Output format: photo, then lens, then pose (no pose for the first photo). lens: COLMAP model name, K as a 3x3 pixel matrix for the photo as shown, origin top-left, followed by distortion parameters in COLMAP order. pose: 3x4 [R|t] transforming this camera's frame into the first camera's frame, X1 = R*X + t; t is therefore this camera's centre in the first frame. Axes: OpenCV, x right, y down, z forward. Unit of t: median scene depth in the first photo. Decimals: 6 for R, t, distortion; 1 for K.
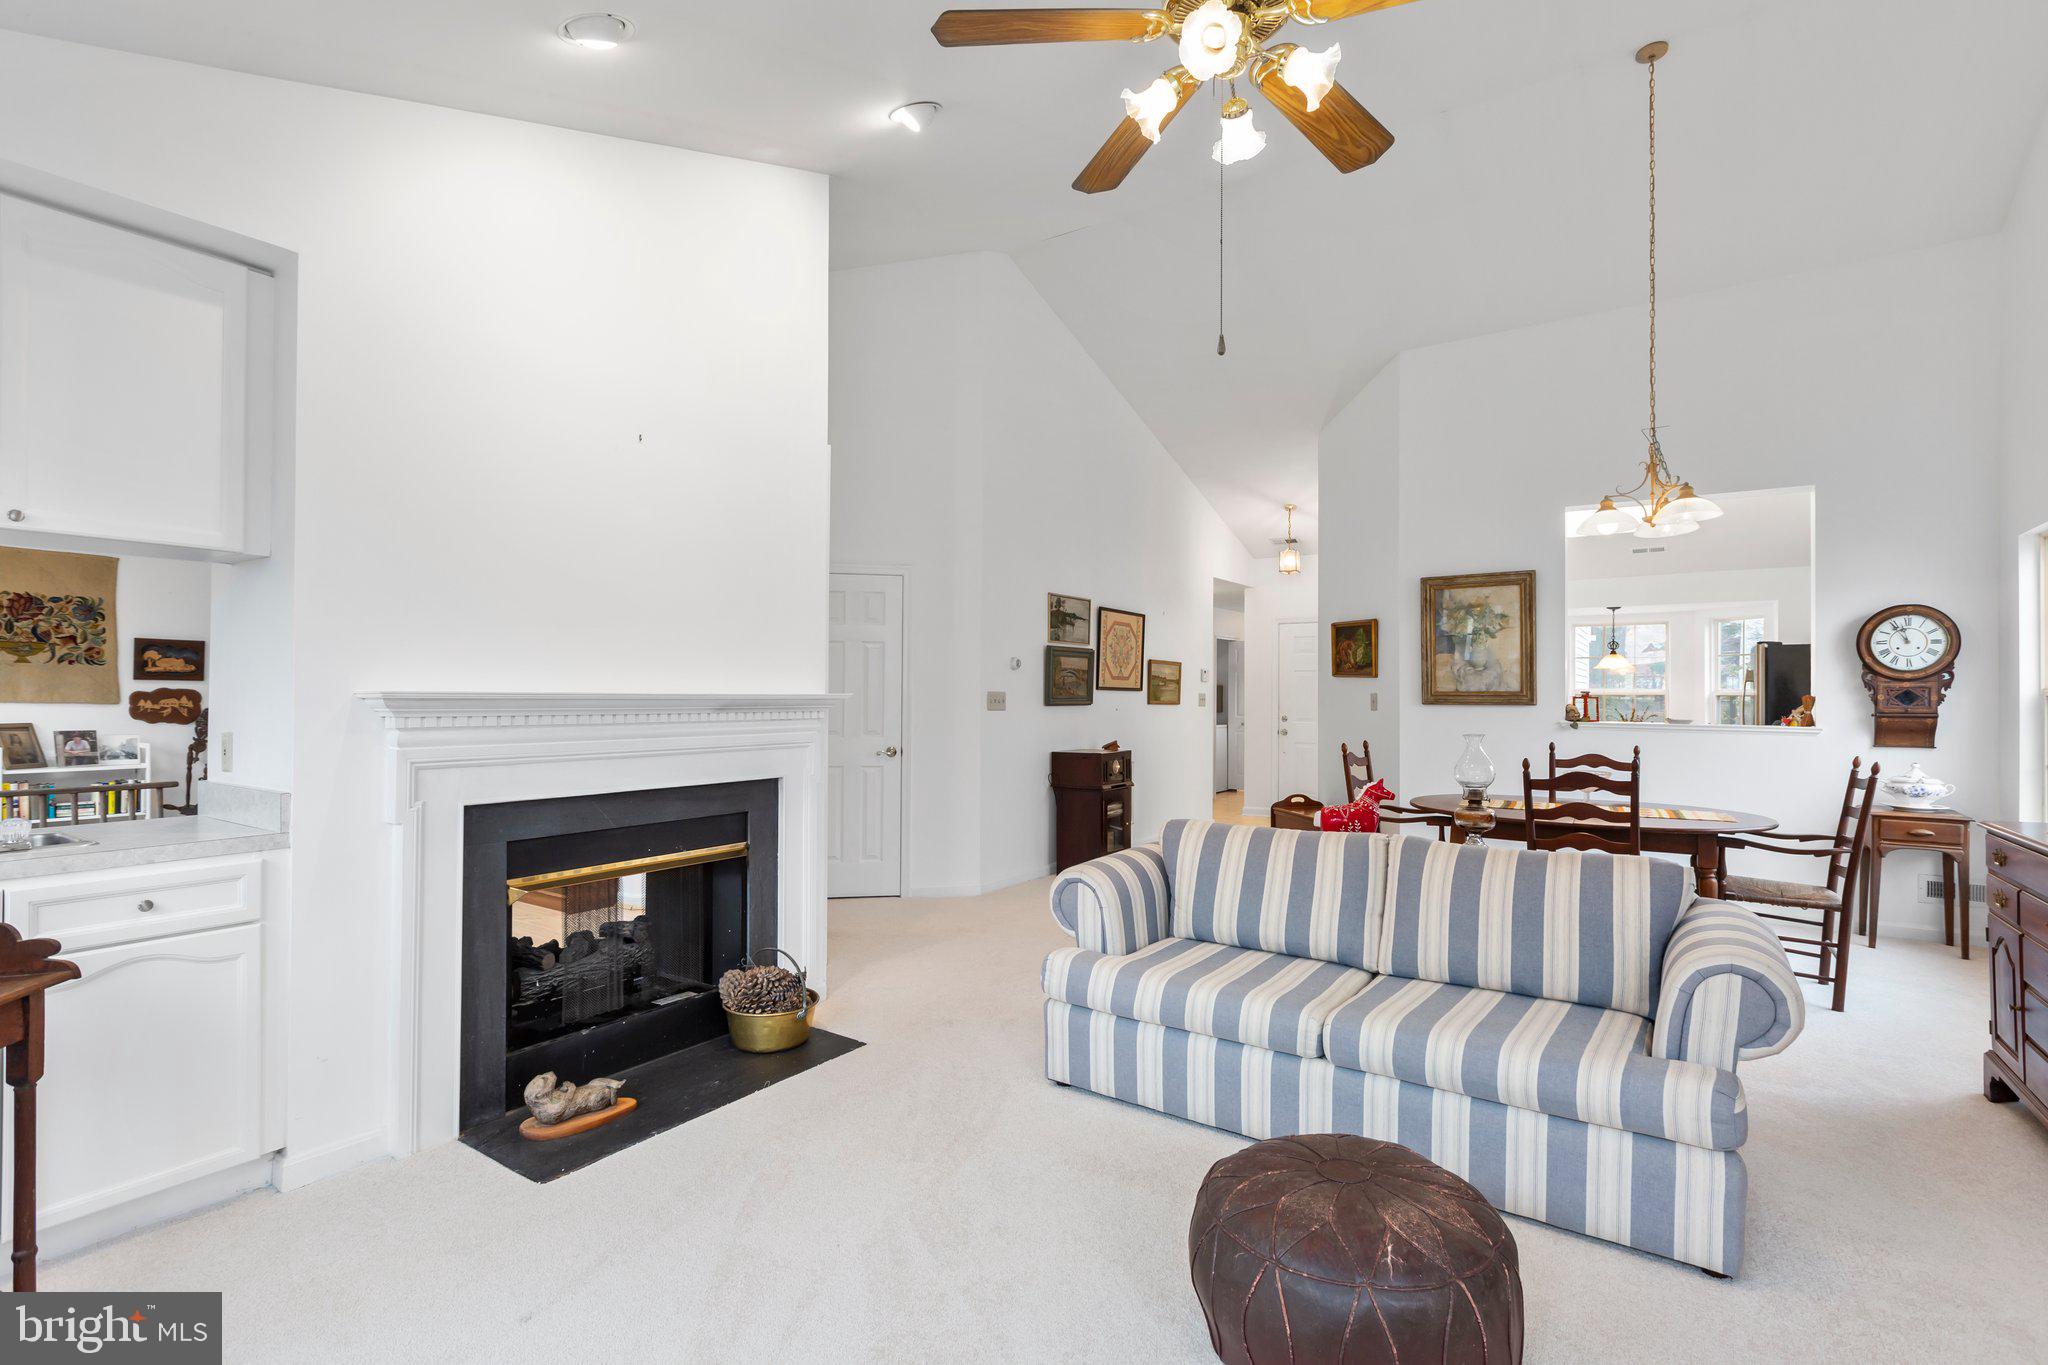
lens RADIAL K [[921.3, 0, 1023.0], [0, 921.3, 687.4], [0, 0, 1]] dist [-0.005409, -0.000082]
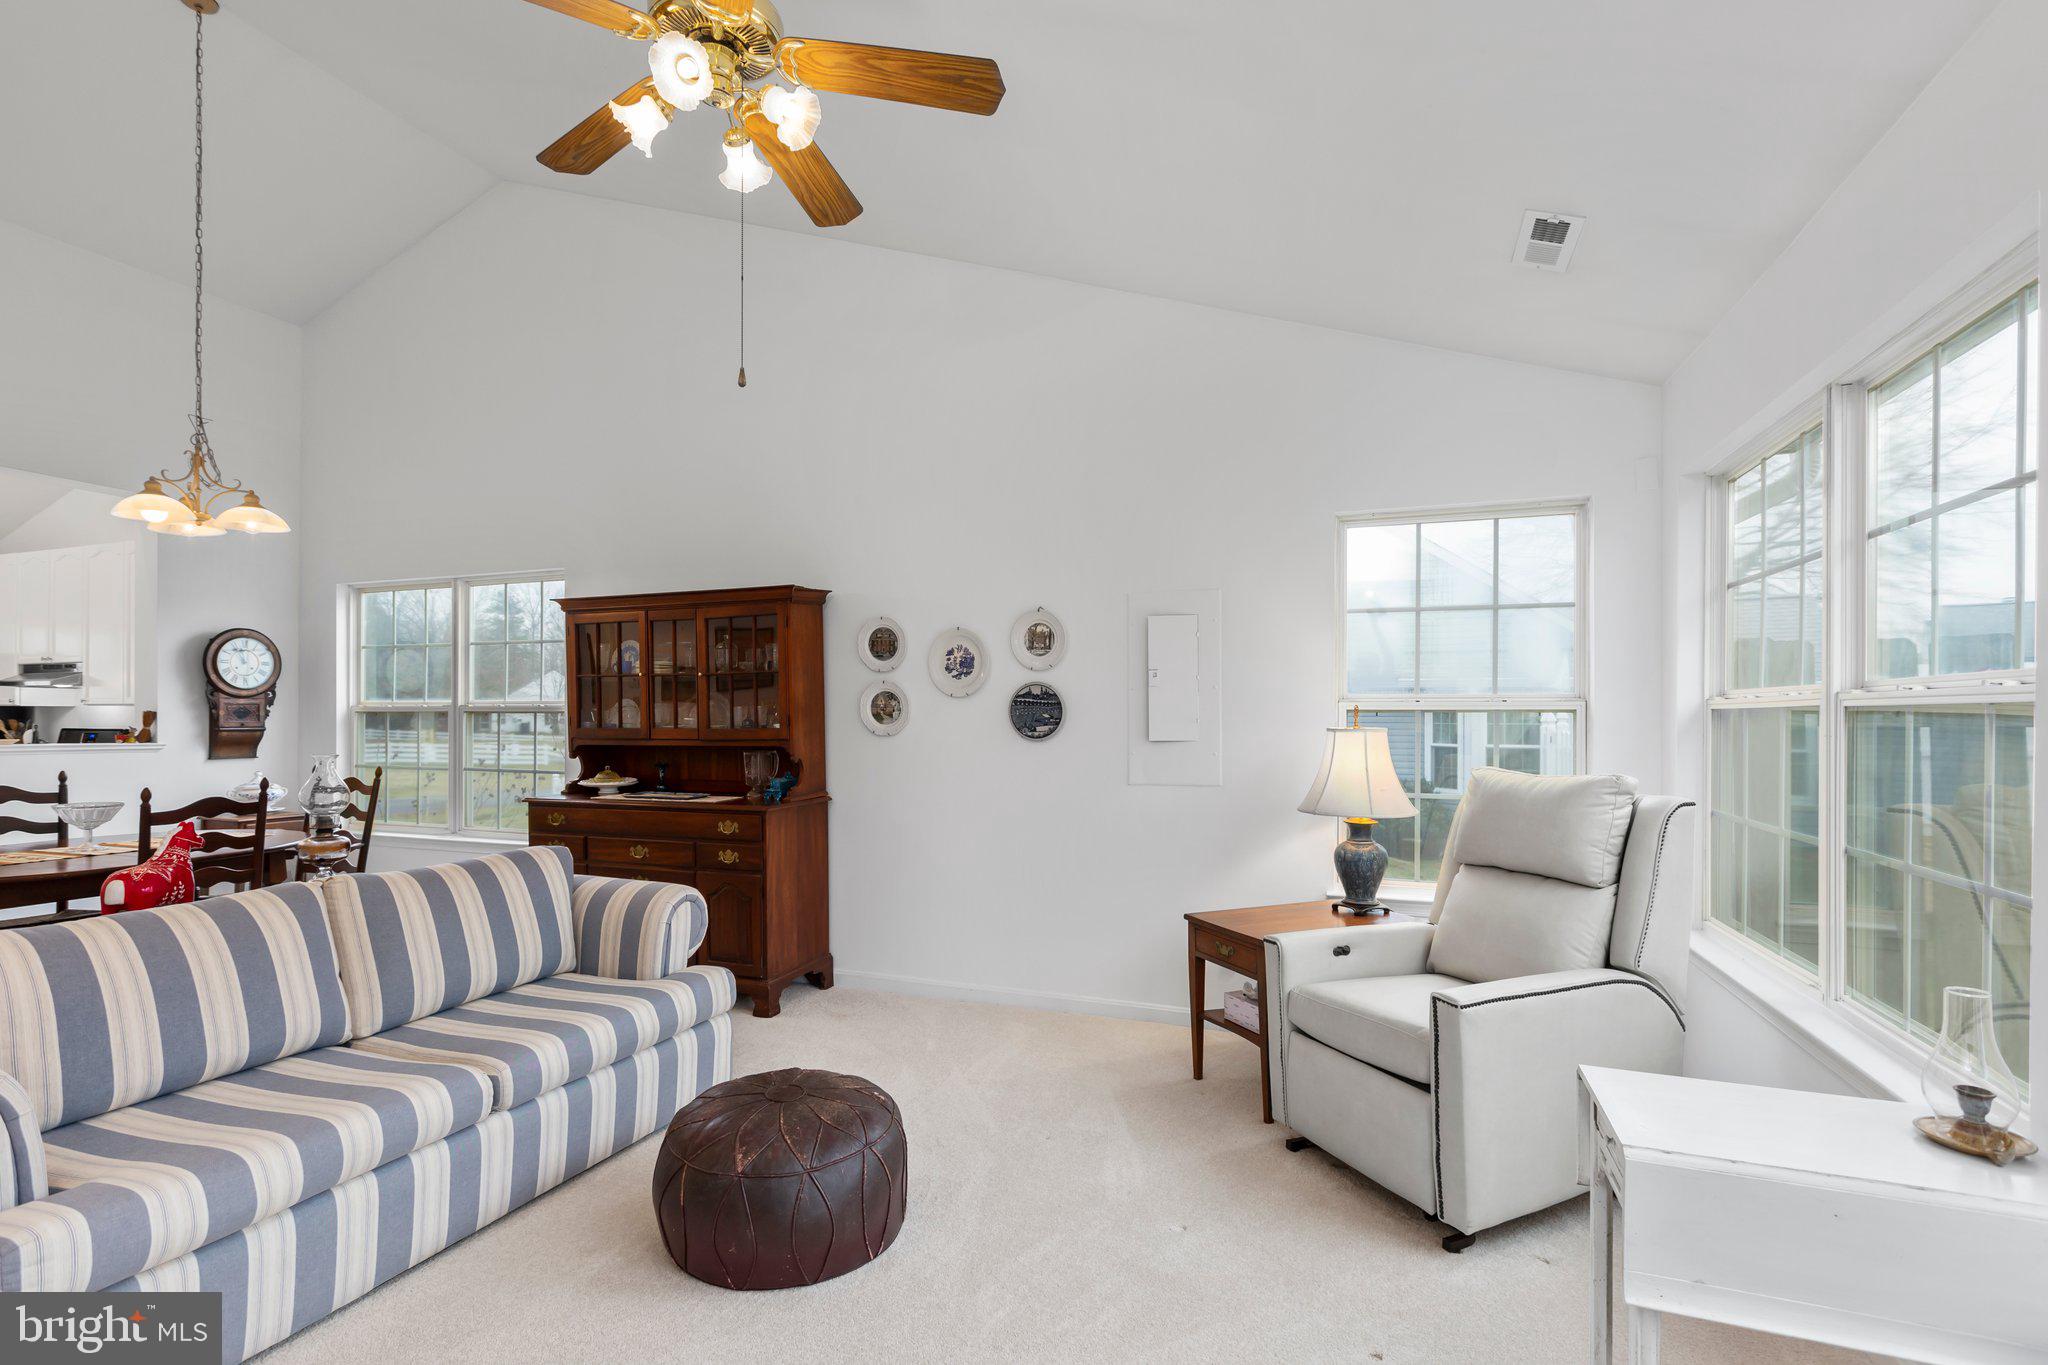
lens RADIAL K [[921.3, 0, 1029.1], [0, 921.3, 713.1], [0, 0, 1]] dist [-0.005409, -0.000082]
pose [[-0.241492, 0.001155, 0.970402, -0.335140], [-0.010498, 0.999938, -0.003802, 0.005533], [-0.970346, -0.011106, -0.241465, 0.355199]]
